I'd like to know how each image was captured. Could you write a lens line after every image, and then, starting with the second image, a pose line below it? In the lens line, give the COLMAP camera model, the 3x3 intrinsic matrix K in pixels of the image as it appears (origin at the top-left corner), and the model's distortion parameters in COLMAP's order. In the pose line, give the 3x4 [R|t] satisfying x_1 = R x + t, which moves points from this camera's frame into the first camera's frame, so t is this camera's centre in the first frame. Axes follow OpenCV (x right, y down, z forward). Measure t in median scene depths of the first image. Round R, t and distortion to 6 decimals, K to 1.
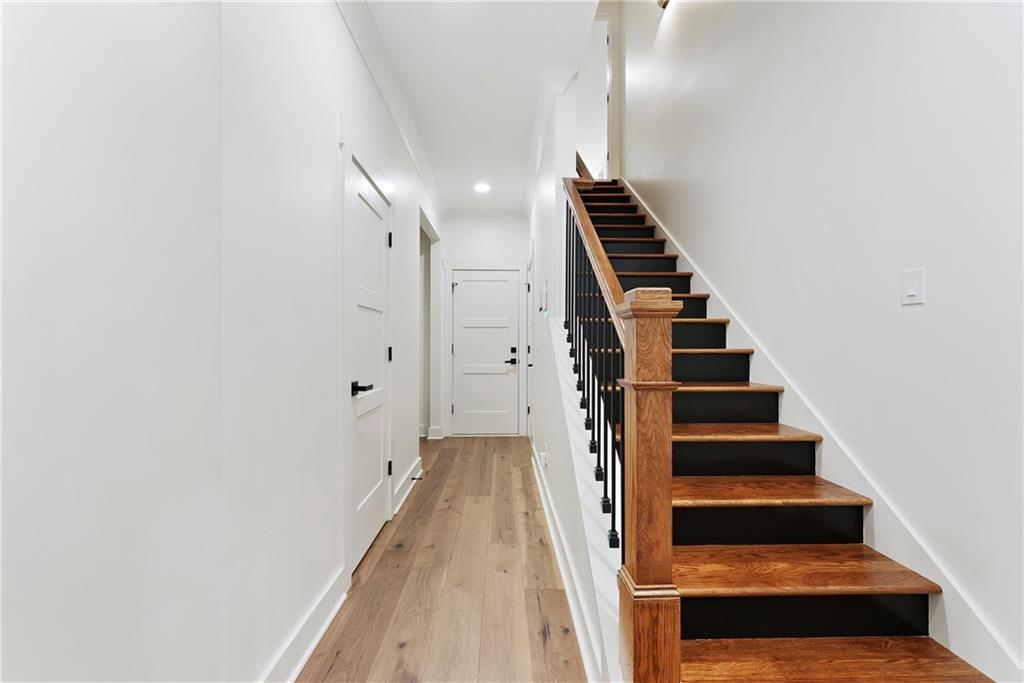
lens RADIAL K [[414.3, 0, 510.5], [0, 414.3, 334.1], [0, 0, 1]] dist [-0.000333, -0.000022]
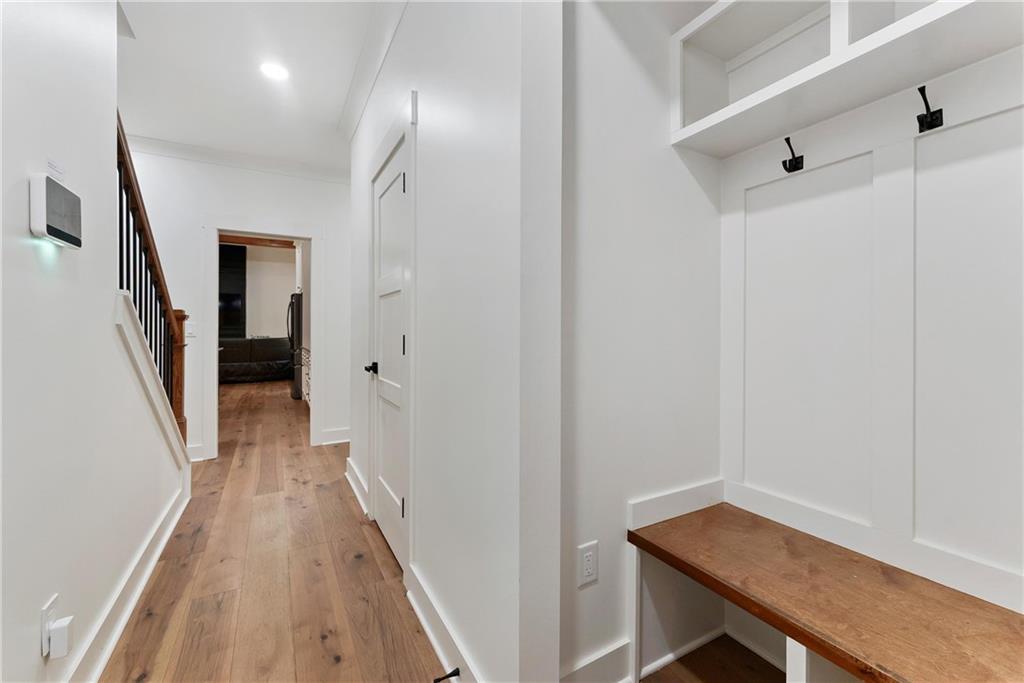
lens RADIAL K [[414.3, 0, 510.5], [0, 414.3, 334.1], [0, 0, 1]] dist [-0.000333, -0.000022]
pose [[-0.878393, -0.003376, -0.477928, -0.129468], [0.000275, 0.999971, -0.007569, 0.037611], [0.477940, -0.006780, -0.878366, 1.995236]]
